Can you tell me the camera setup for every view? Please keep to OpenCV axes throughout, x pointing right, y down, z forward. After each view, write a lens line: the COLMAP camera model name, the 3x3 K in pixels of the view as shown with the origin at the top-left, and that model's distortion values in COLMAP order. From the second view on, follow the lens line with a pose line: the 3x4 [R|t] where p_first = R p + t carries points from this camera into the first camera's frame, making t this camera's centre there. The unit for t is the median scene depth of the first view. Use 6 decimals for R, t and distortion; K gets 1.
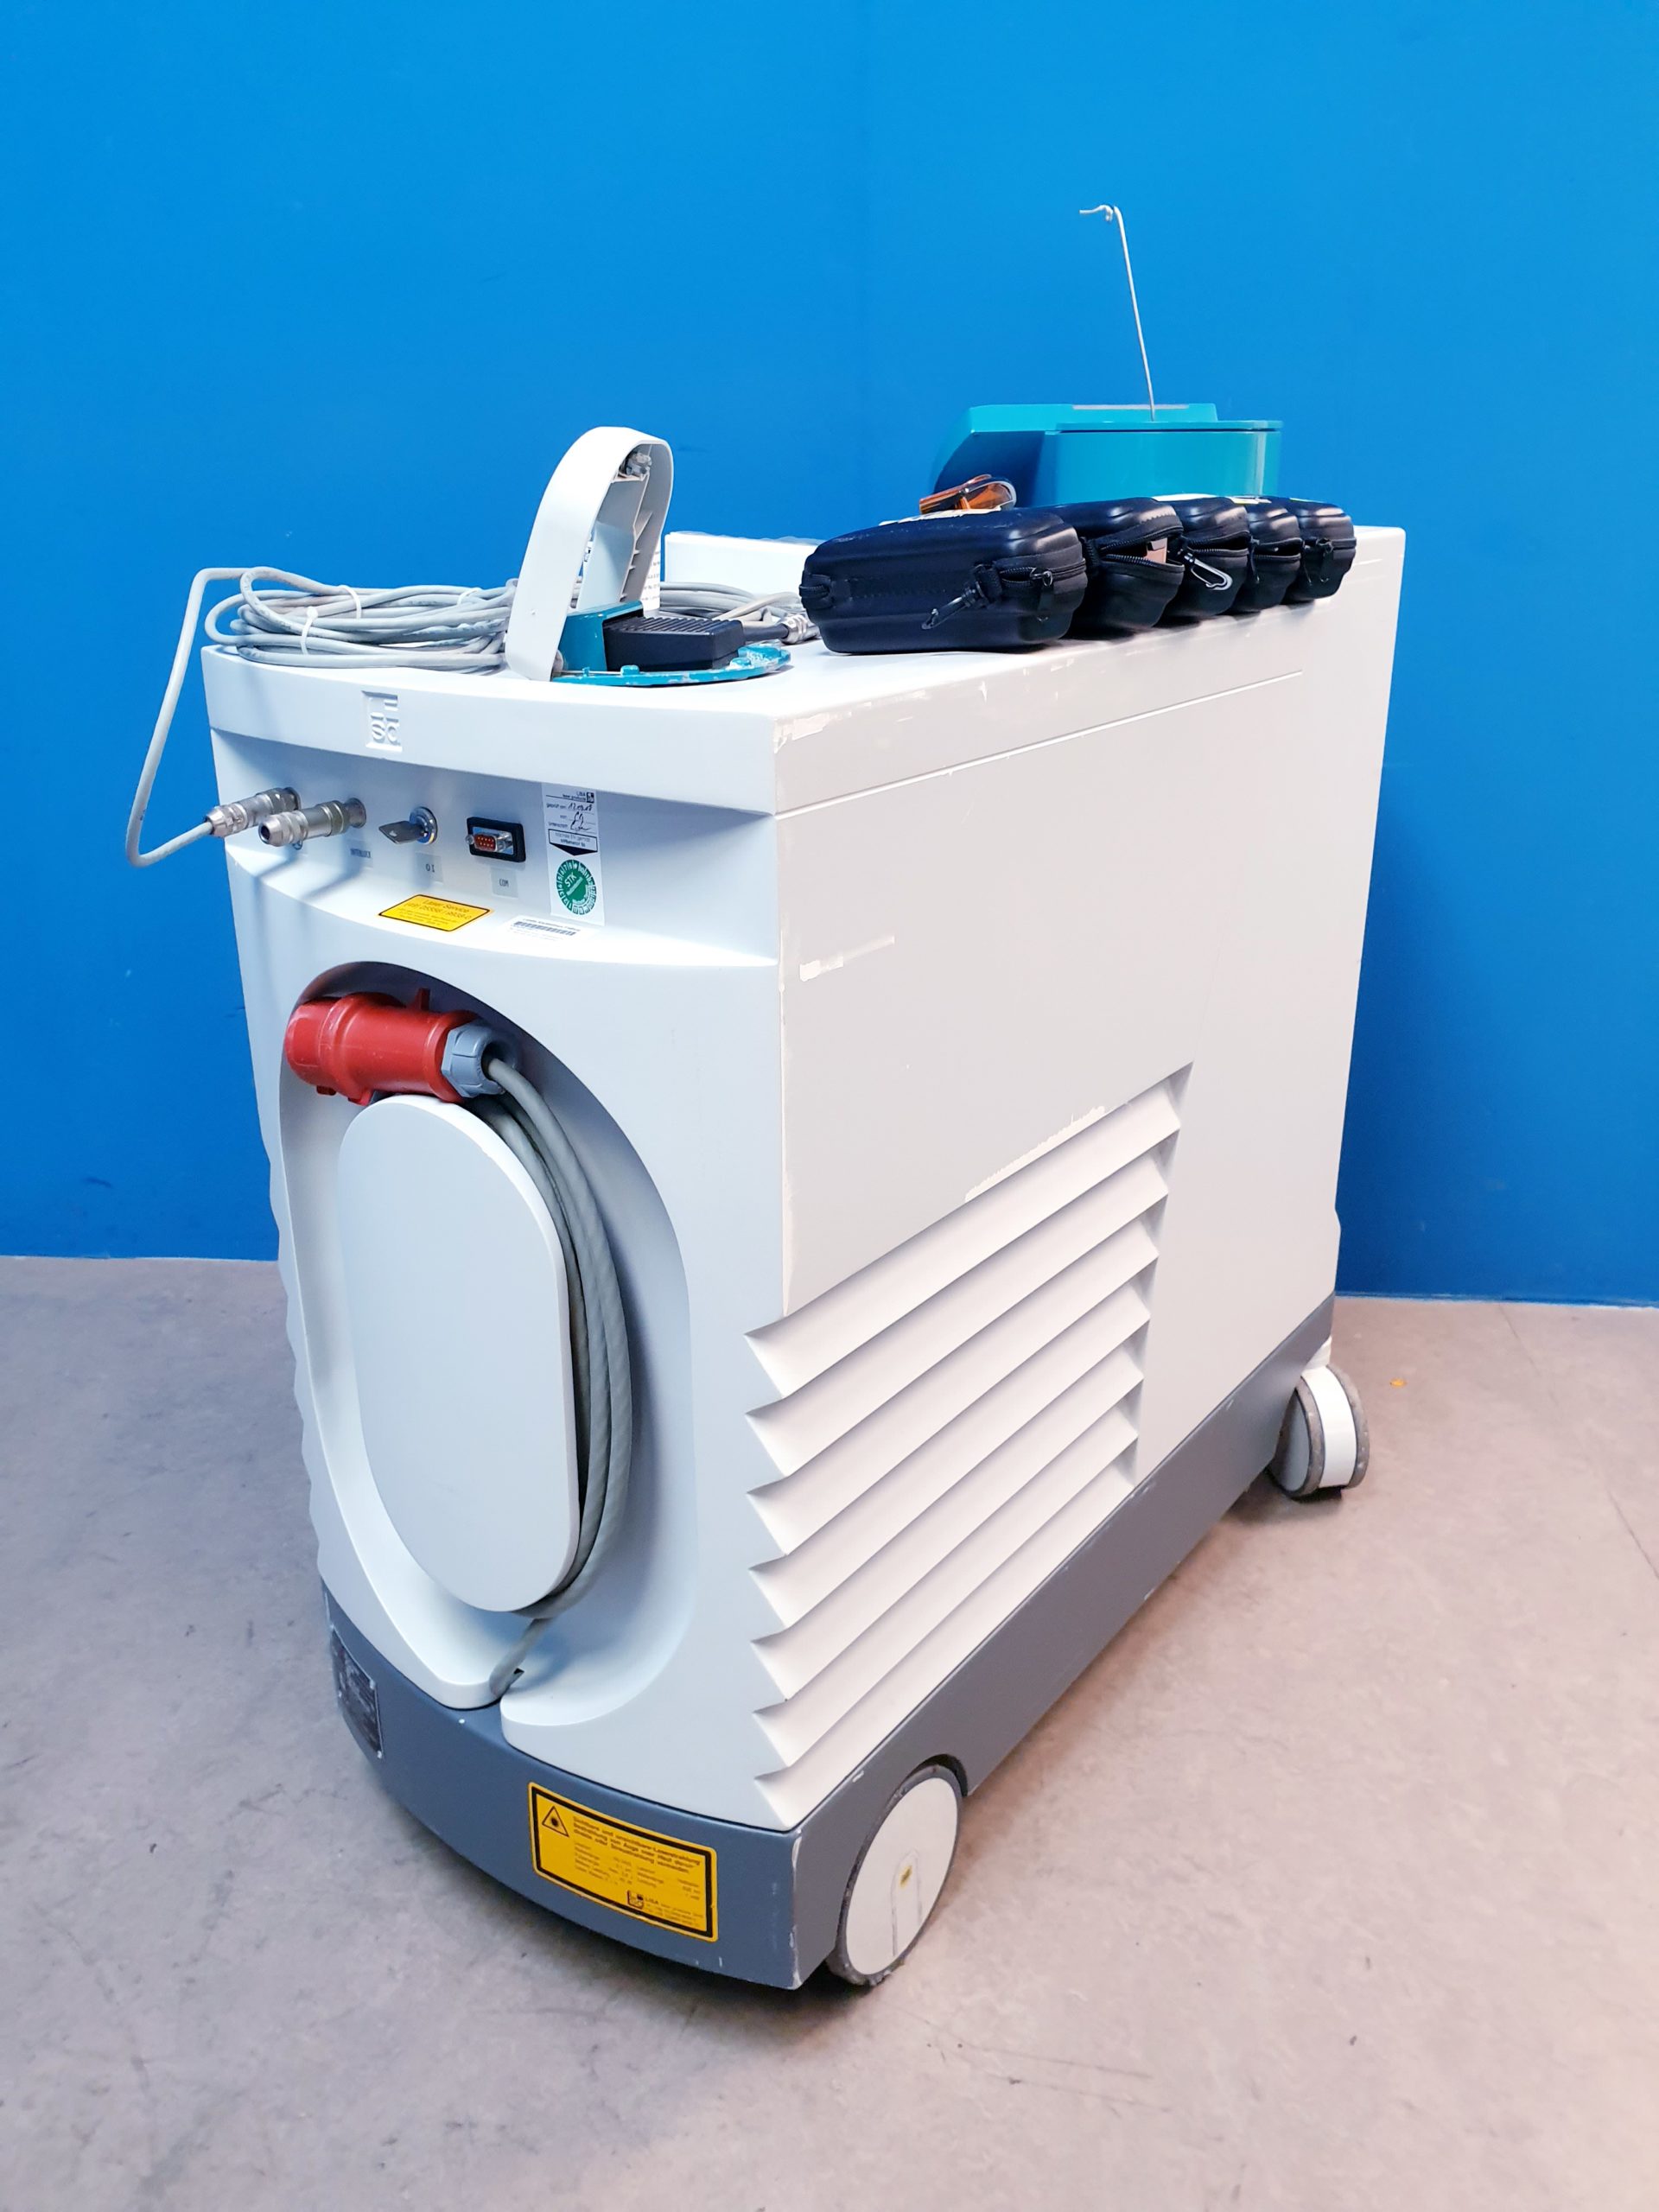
lens RADIAL K [[1748.0, 0, 833.5], [0, 1748.0, 1082.8], [0, 0, 1]] dist [0.002214, 0.016521]
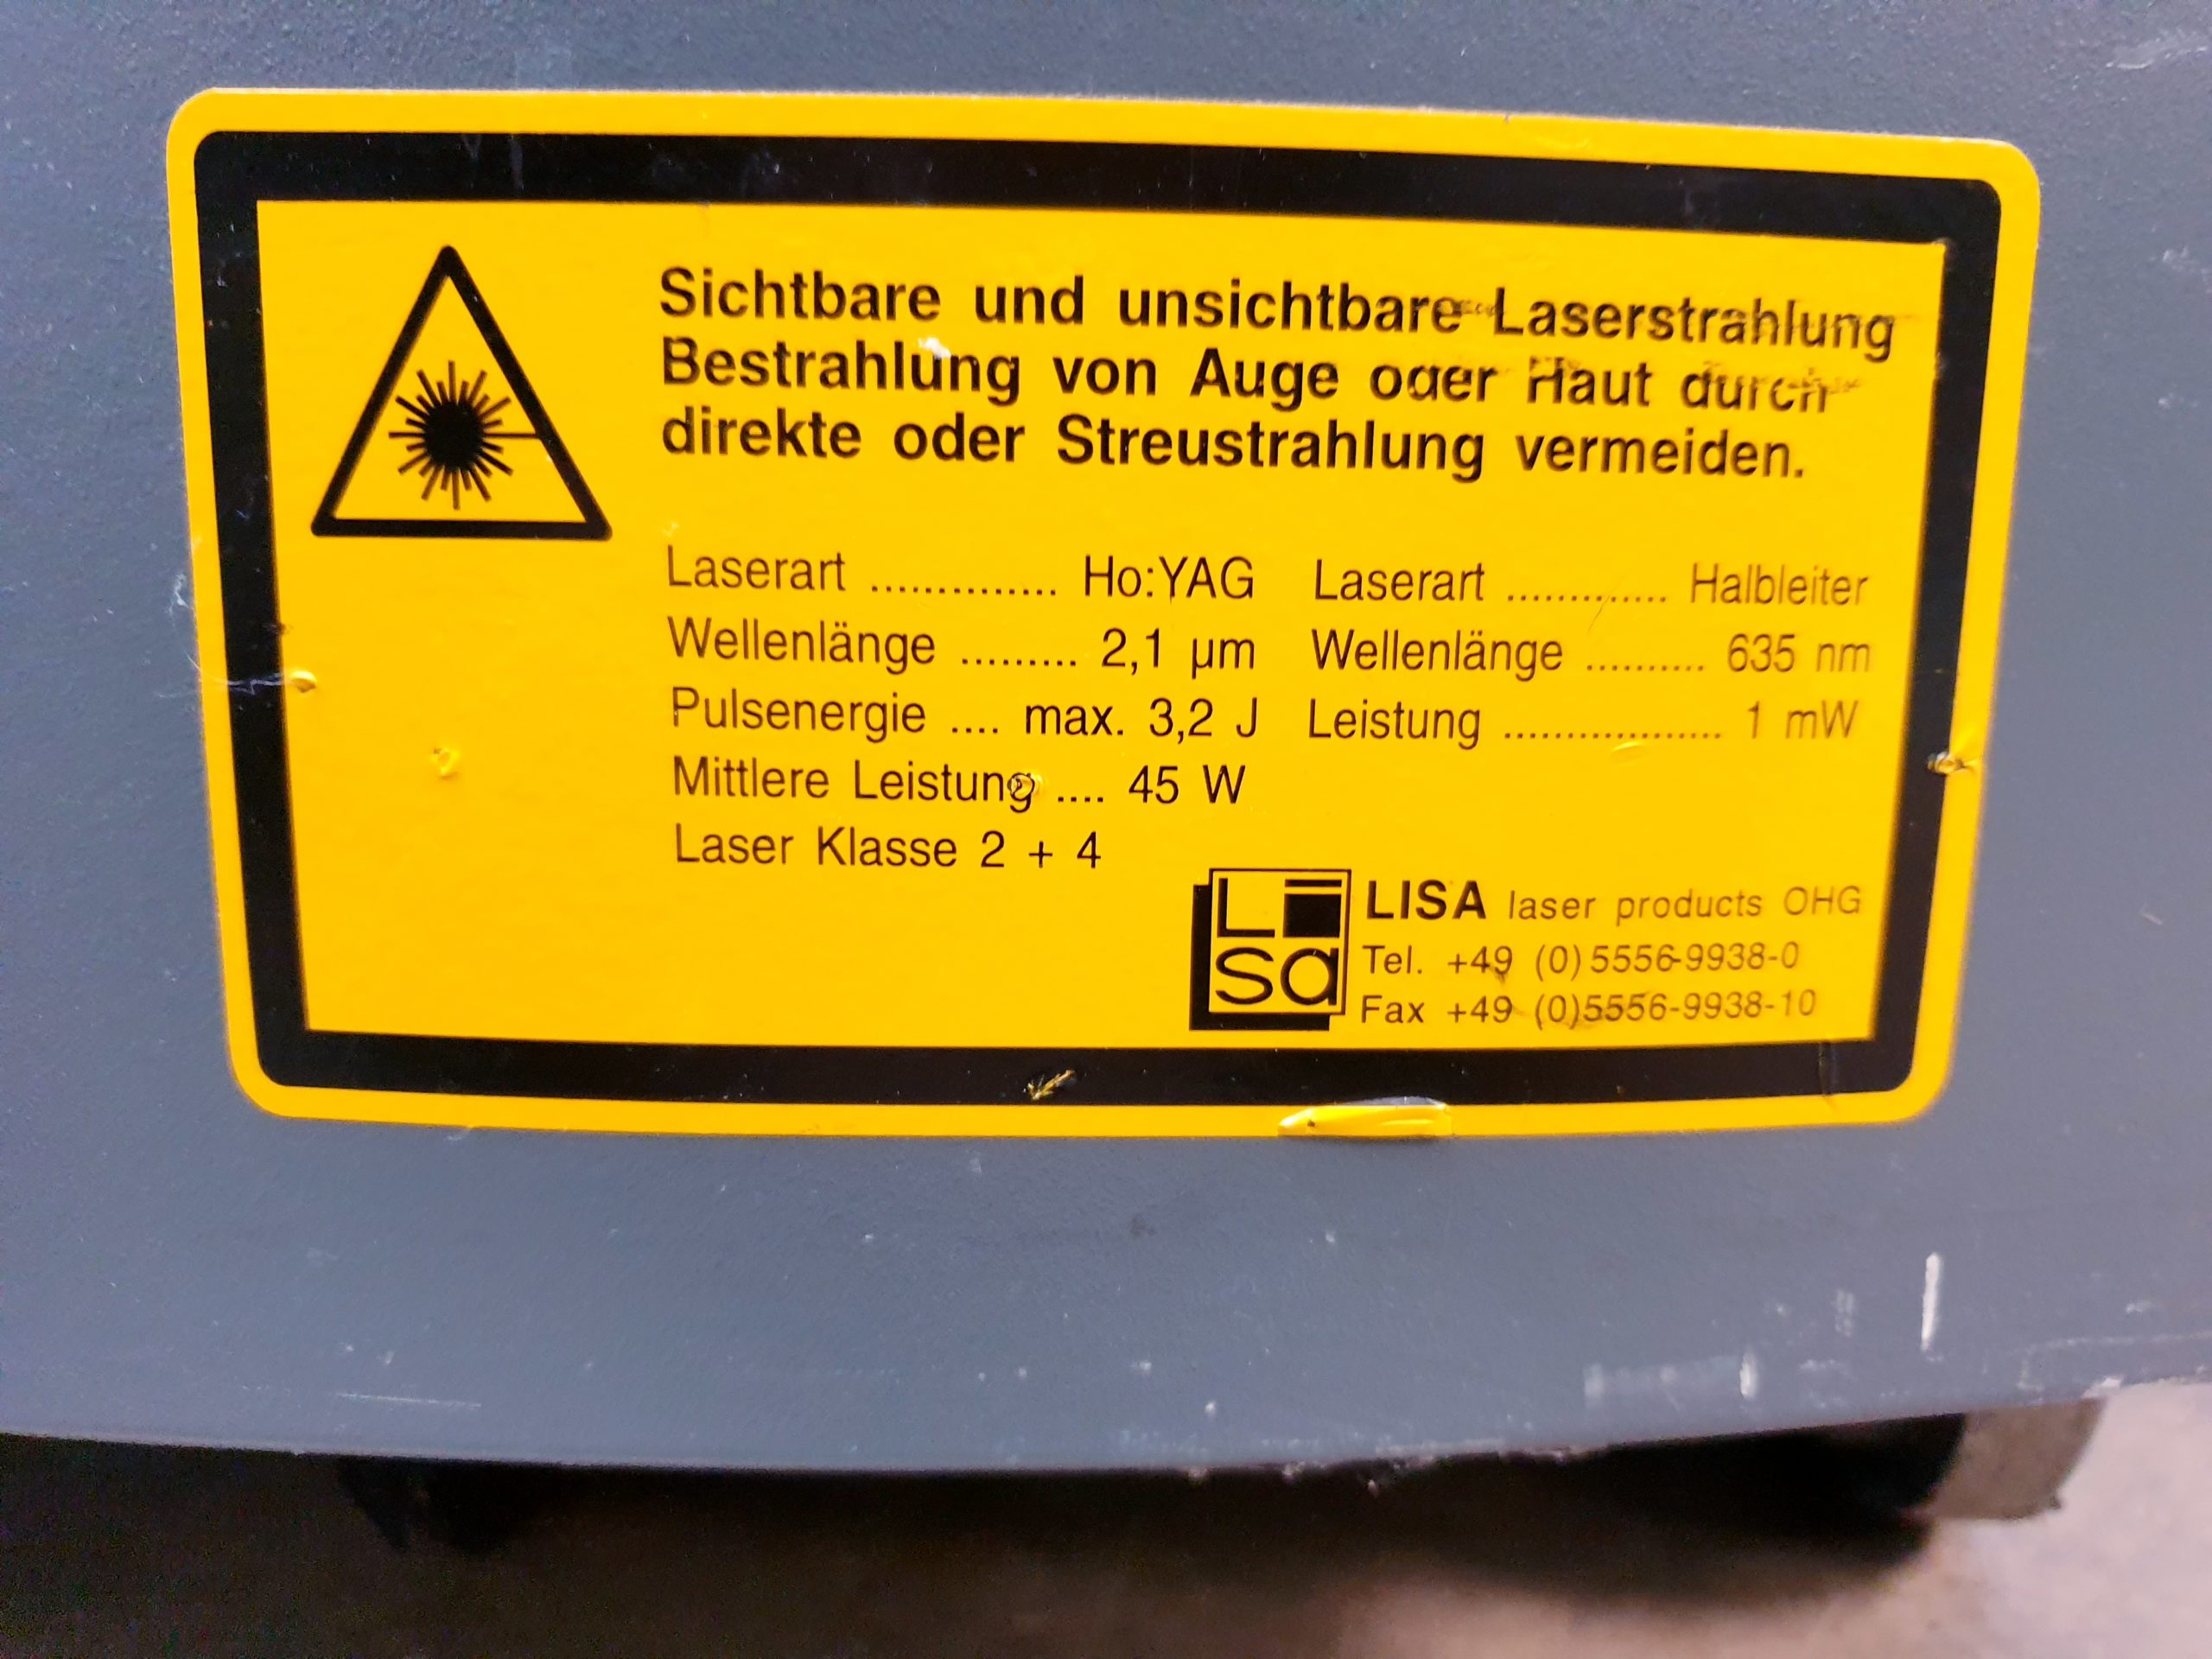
lens RADIAL K [[1748.0, 0, 1117.9], [0, 1748.0, 824.6], [0, 0, 1]] dist [0.002214, 0.016521]
pose [[0.891959, -0.078996, 0.445162, -0.205231], [0.156966, 0.977480, -0.141050, 0.555214], [-0.423995, 0.195686, 0.884271, 1.051762]]
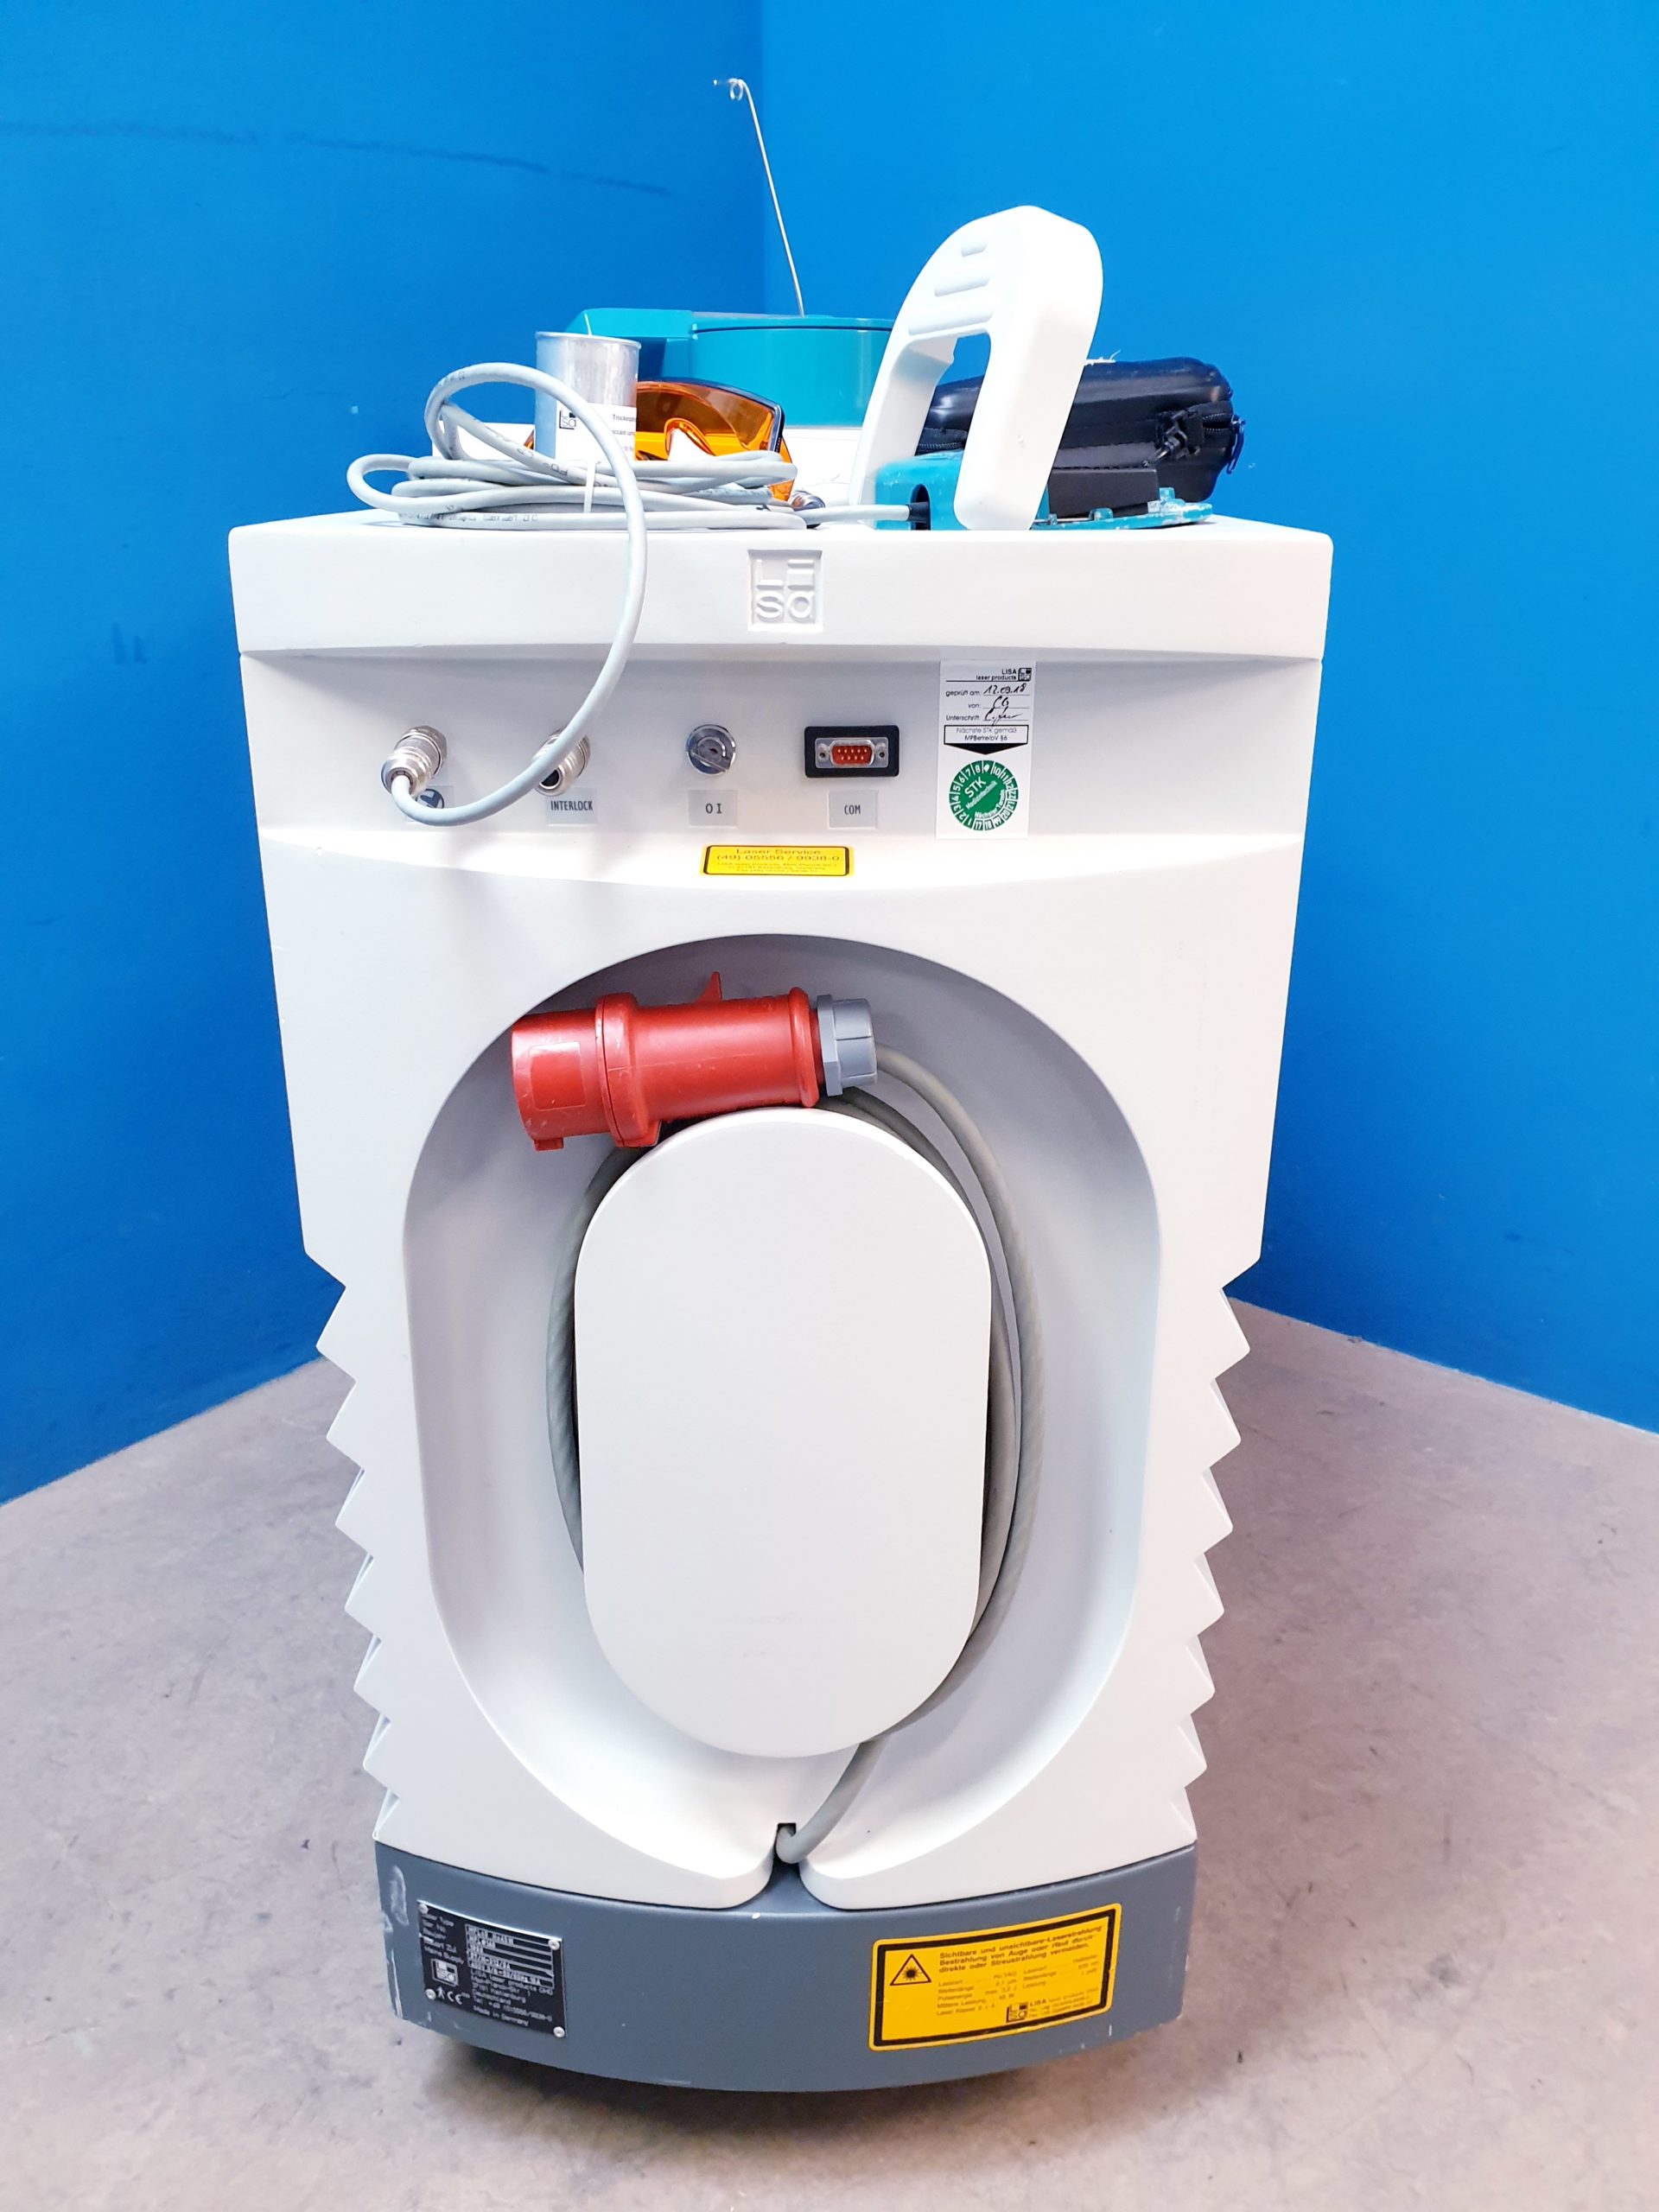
lens RADIAL K [[1748.0, 0, 833.9], [0, 1748.0, 1119.8], [0, 0, 1]] dist [0.002214, 0.016521]
pose [[0.808108, -0.206415, 0.551683, -0.659327], [0.203534, 0.976751, 0.067319, -0.034274], [-0.552752, 0.057885, 0.831333, 0.376183]]
